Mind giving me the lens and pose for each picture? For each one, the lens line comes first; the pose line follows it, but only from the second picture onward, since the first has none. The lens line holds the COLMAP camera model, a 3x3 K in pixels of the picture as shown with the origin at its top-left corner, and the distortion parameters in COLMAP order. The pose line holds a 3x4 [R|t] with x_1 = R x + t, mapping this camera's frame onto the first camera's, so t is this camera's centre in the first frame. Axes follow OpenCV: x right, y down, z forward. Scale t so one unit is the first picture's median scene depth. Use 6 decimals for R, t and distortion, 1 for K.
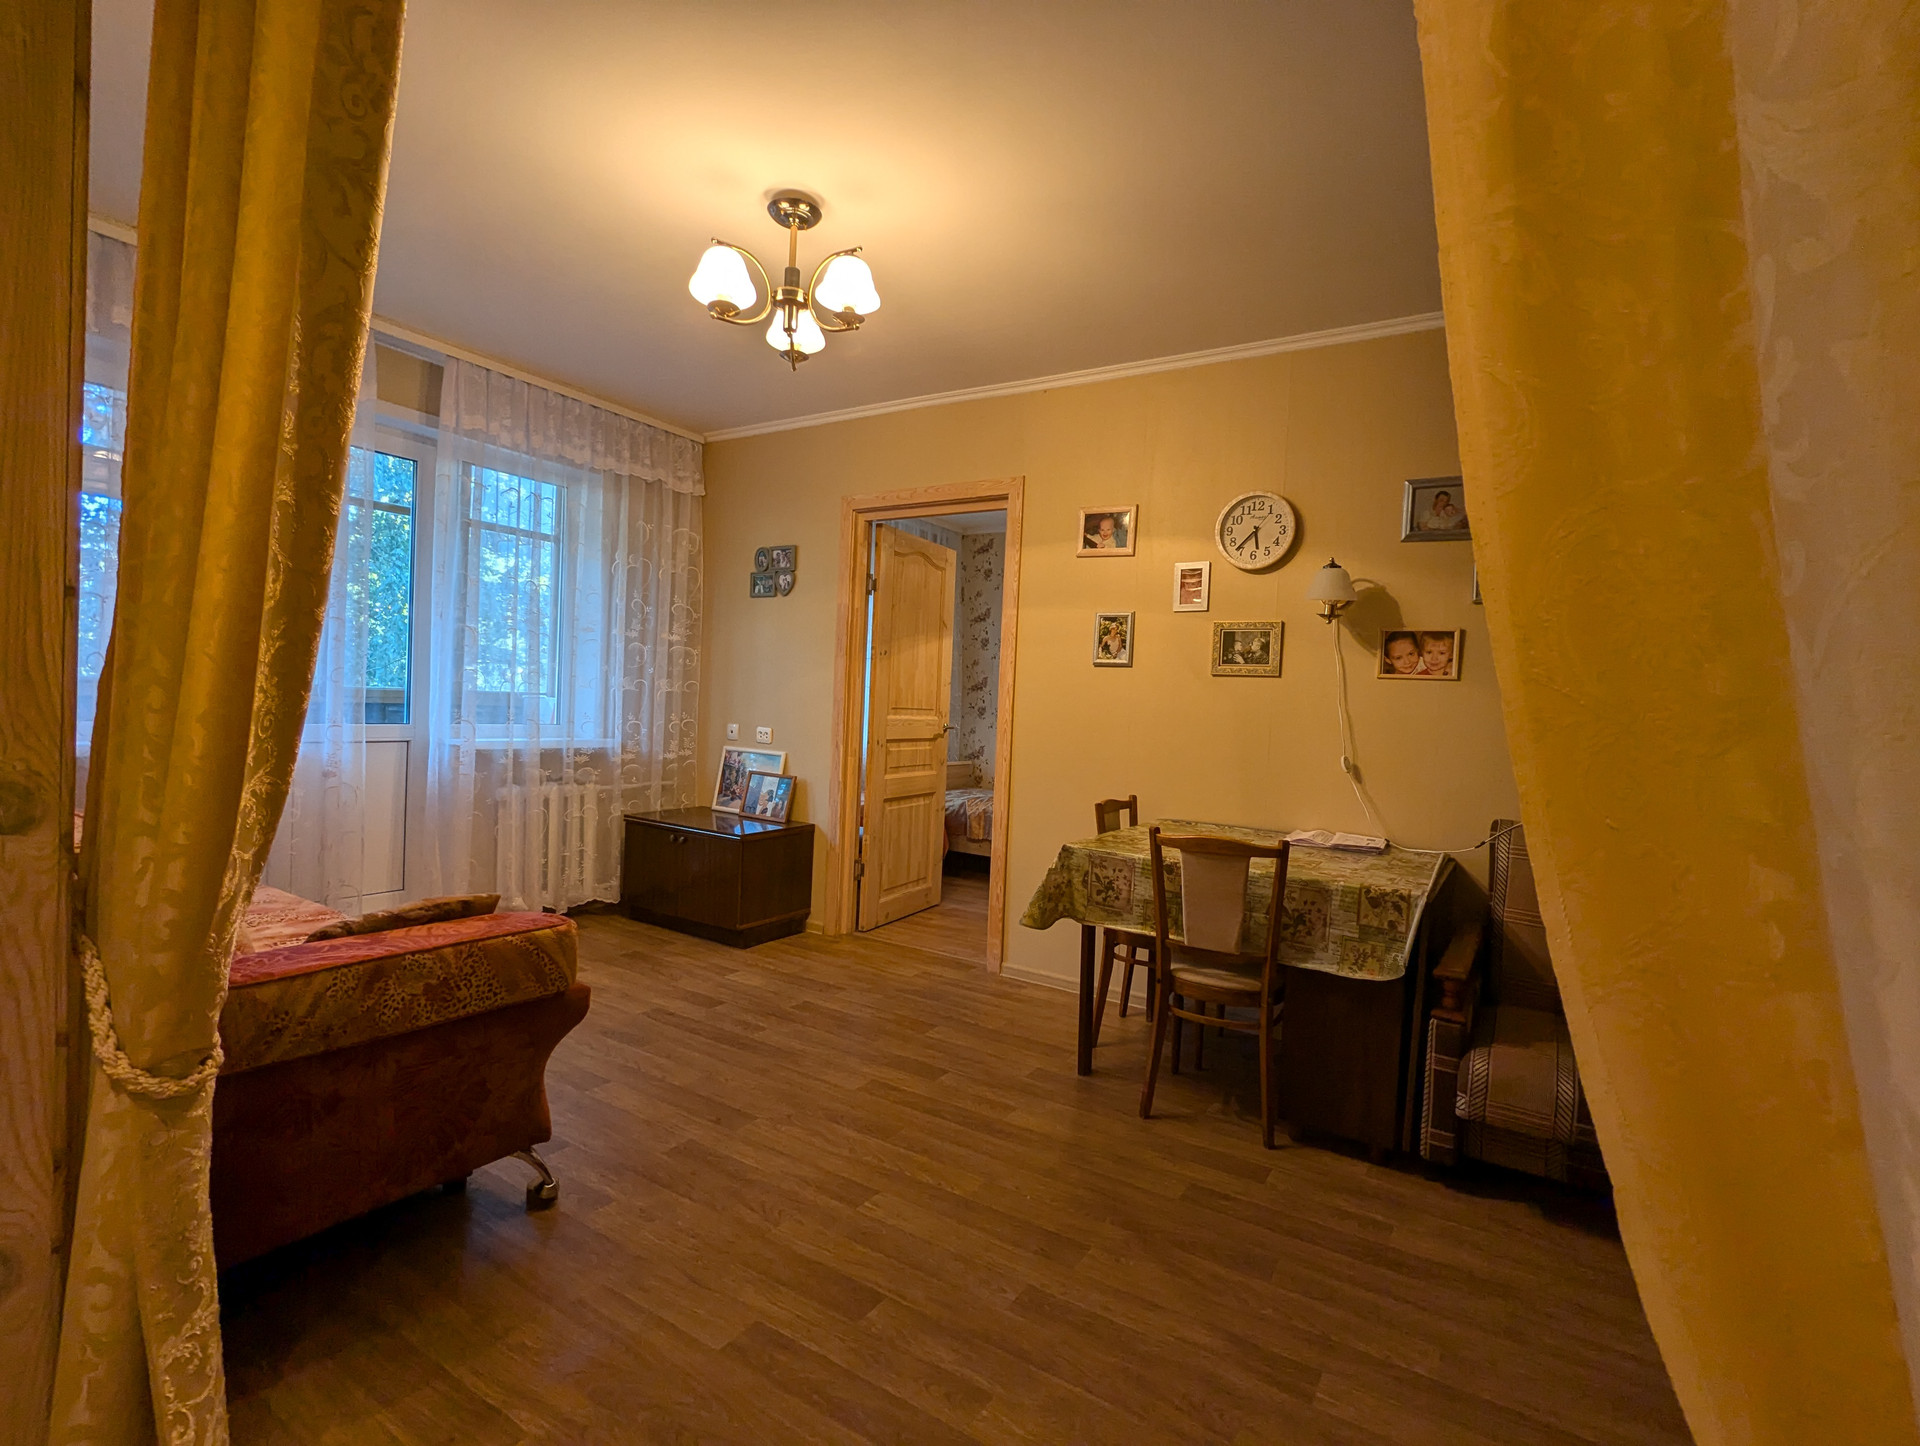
lens RADIAL K [[900.1, 0, 953.6], [0, 900.1, 727.9], [0, 0, 1]] dist [0.009512, -0.000393]
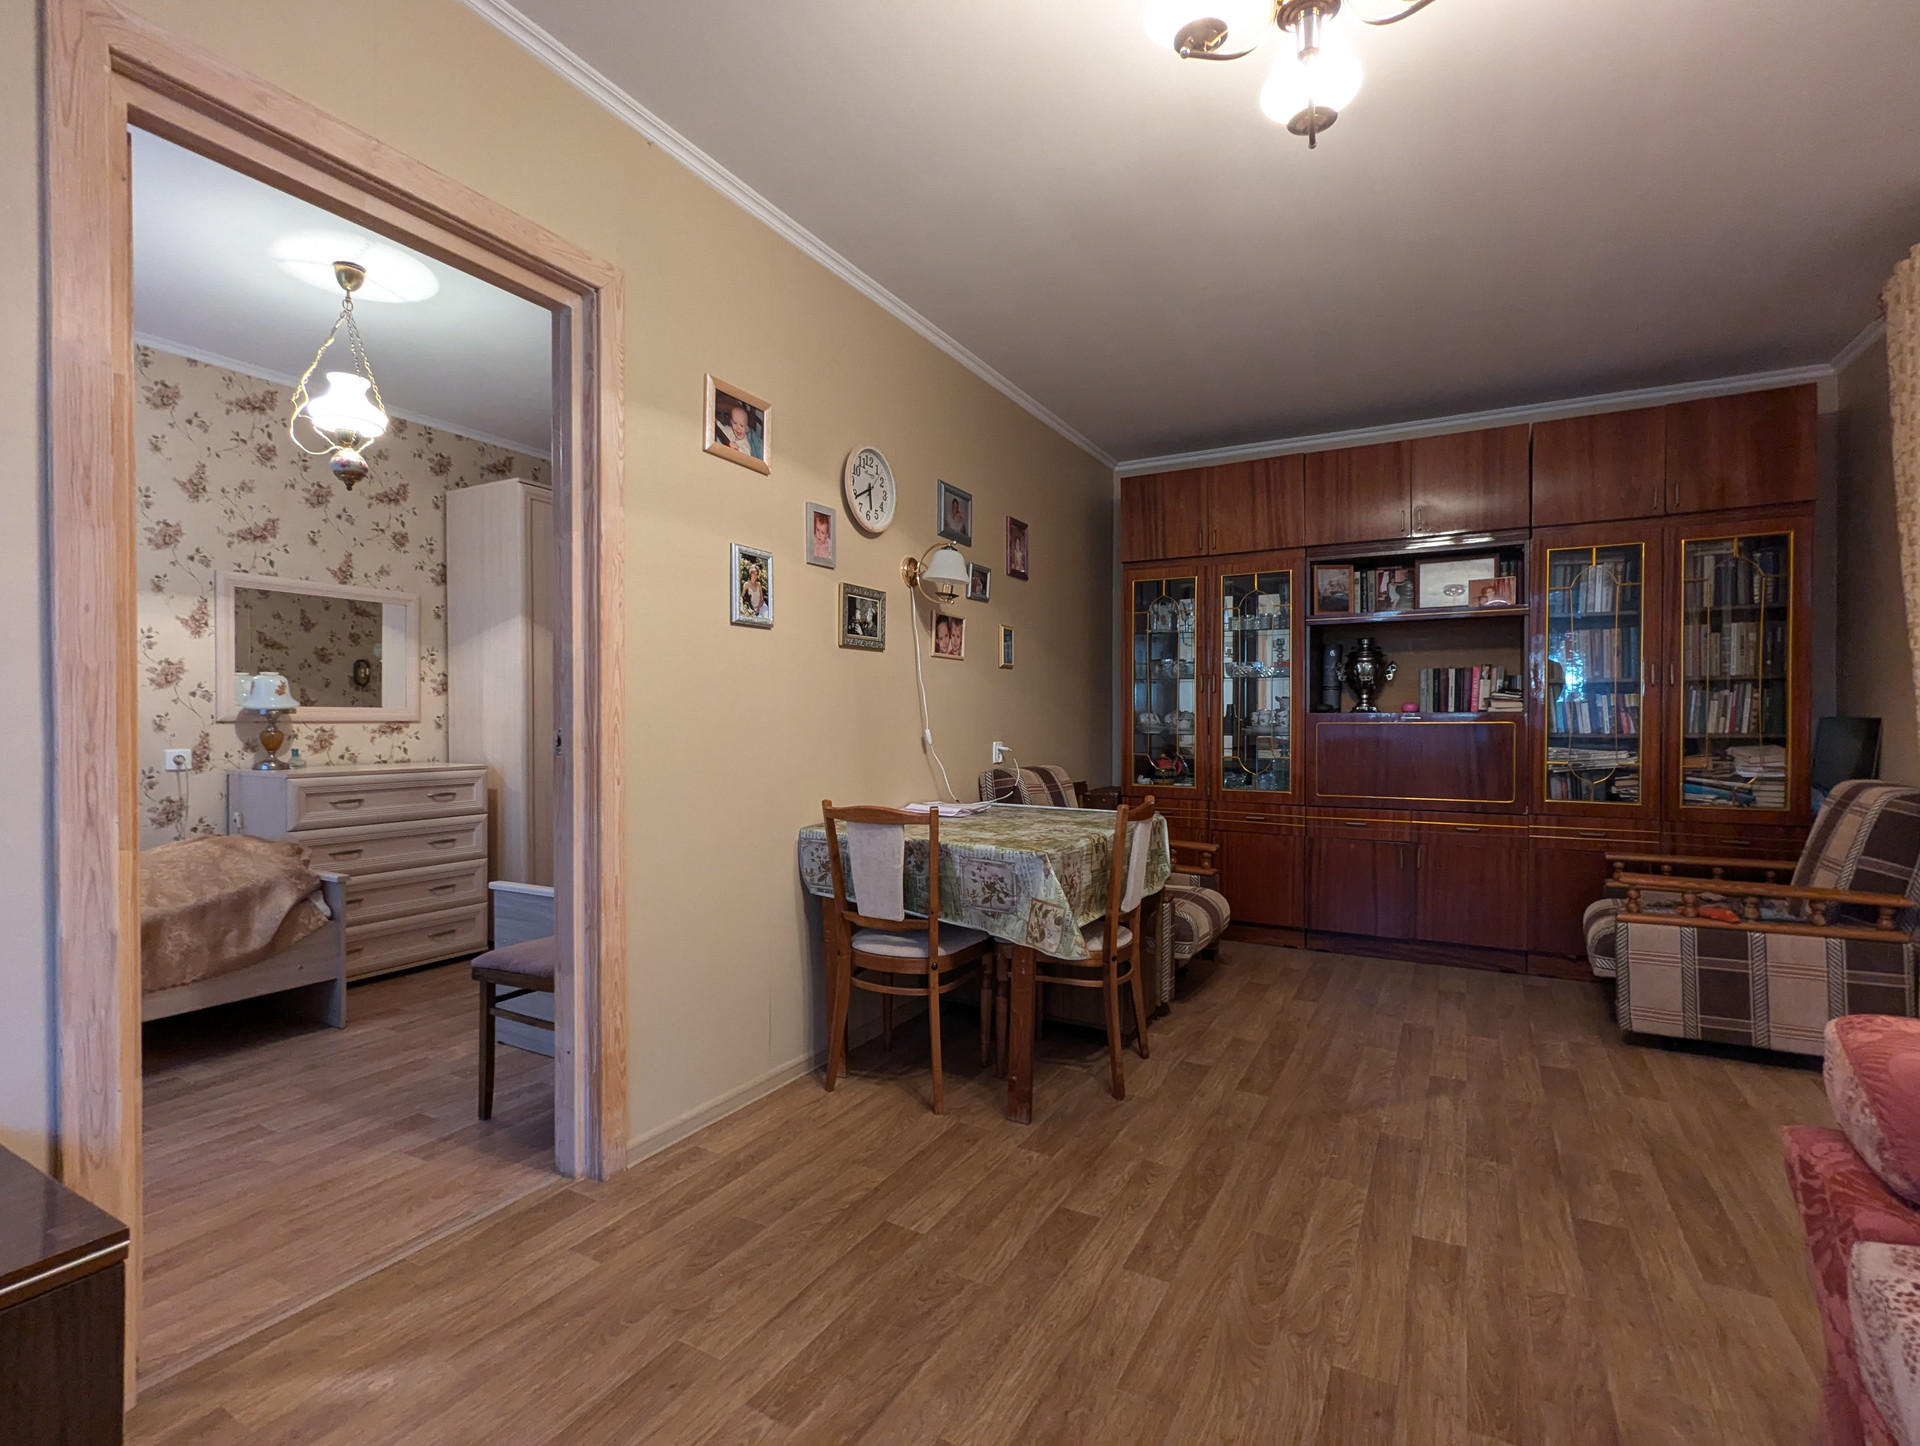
lens RADIAL K [[912.0, 0, 963.0], [0, 912.0, 729.5], [0, 0, 1]] dist [0.000145, 0.000357]
pose [[-0.061543, -0.056627, 0.996497, -0.549104], [0.023718, 0.998024, 0.058178, -0.025878], [-0.997823, 0.027215, -0.060079, 0.888462]]
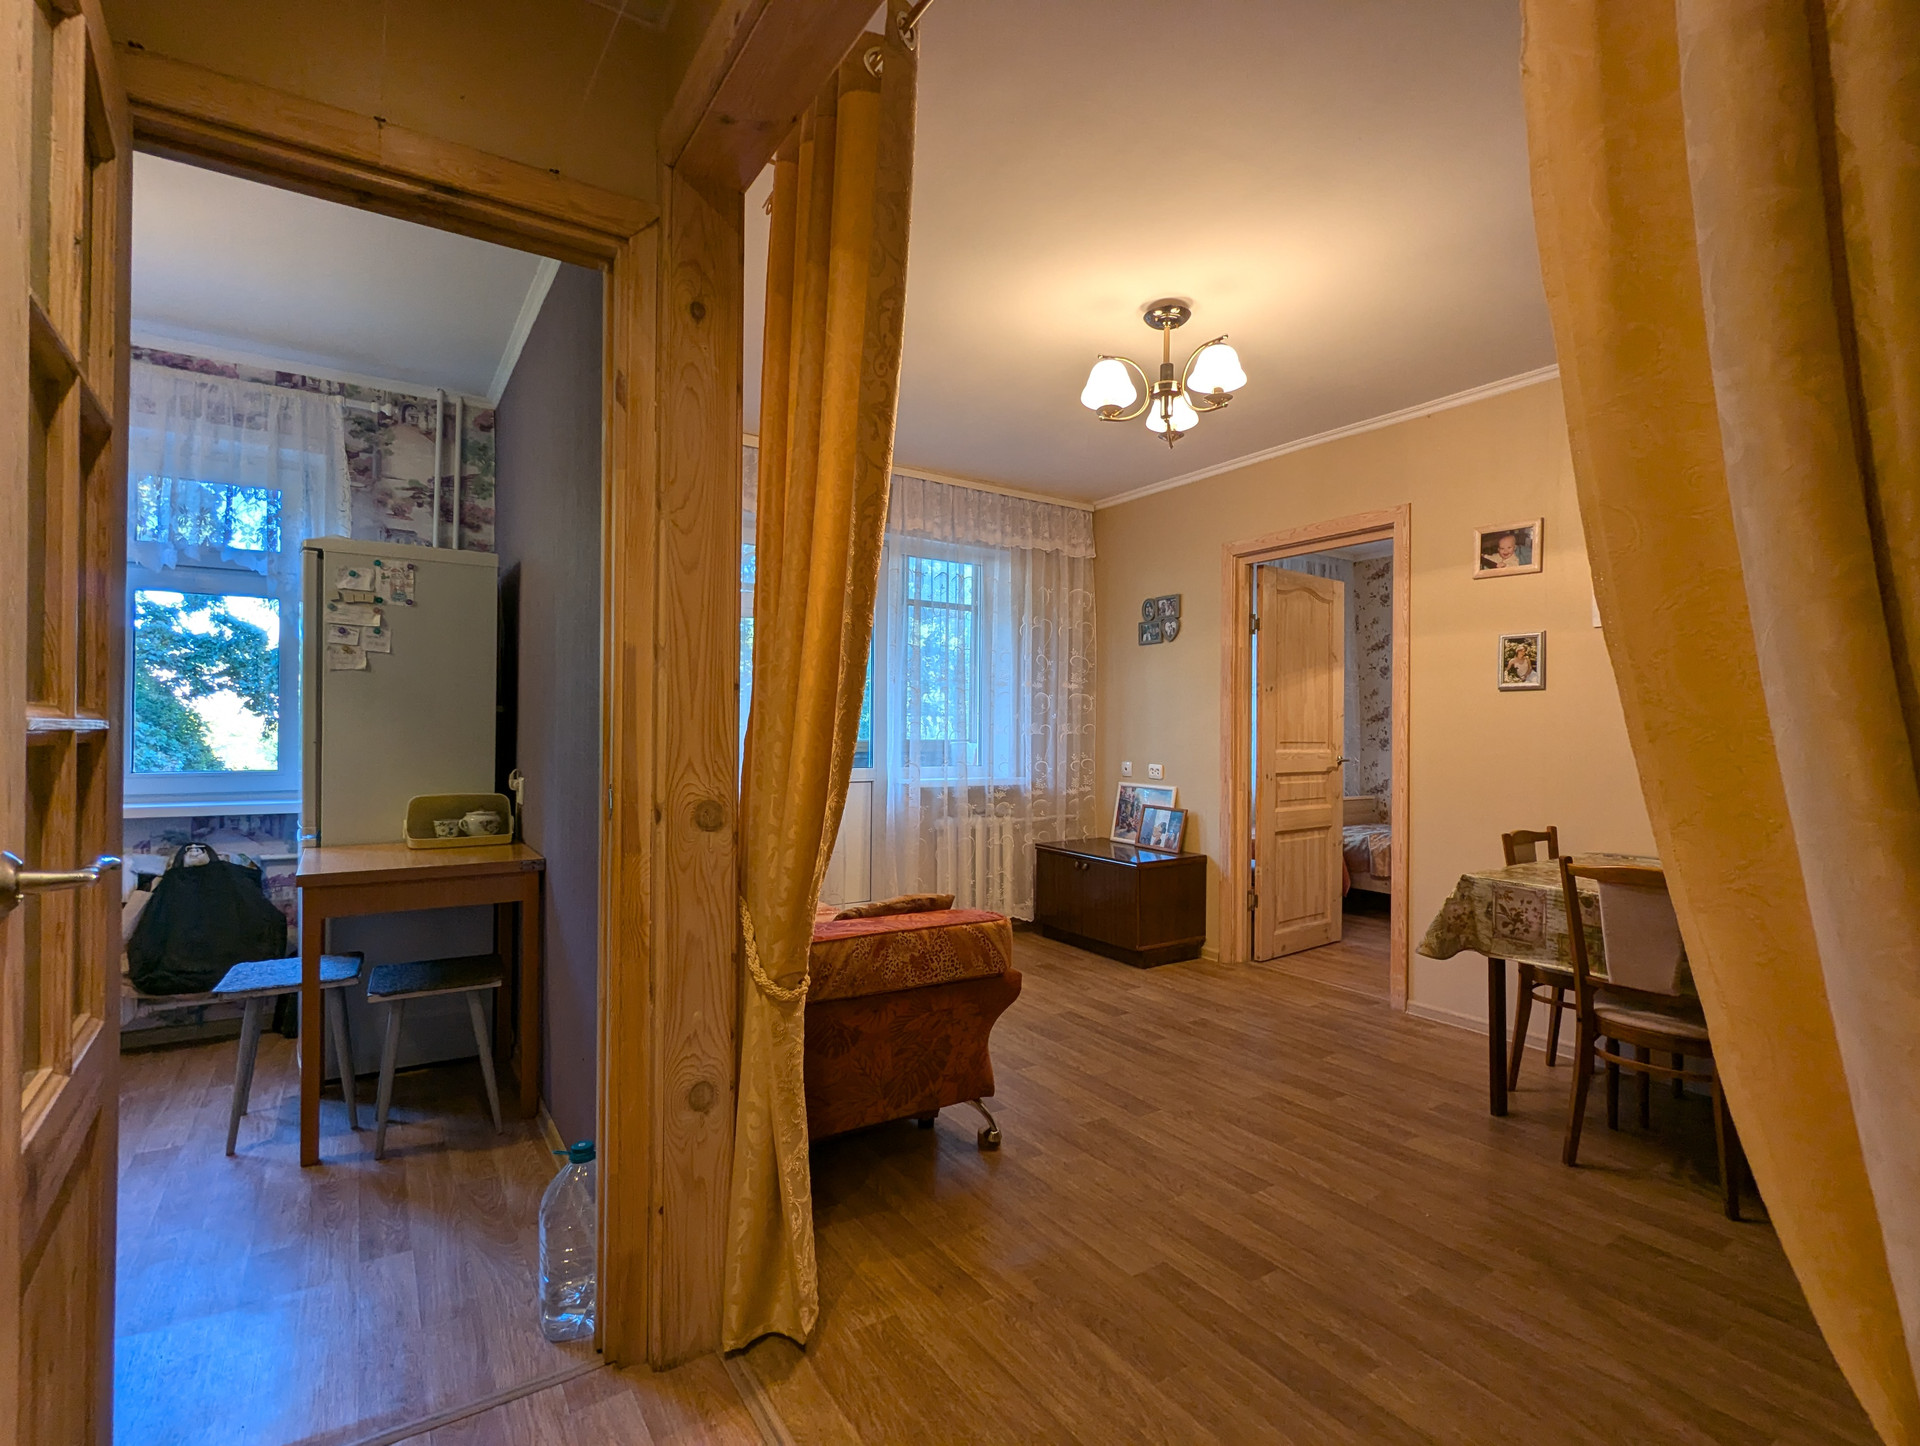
lens RADIAL K [[899.0, 0, 965.9], [0, 899.0, 729.7], [0, 0, 1]] dist [-0.001874, -0.000333]
pose [[0.914027, -0.039176, -0.403756, 0.022724], [0.022048, 0.998652, -0.046987, 0.004593], [0.405053, 0.034045, 0.913659, -0.096917]]
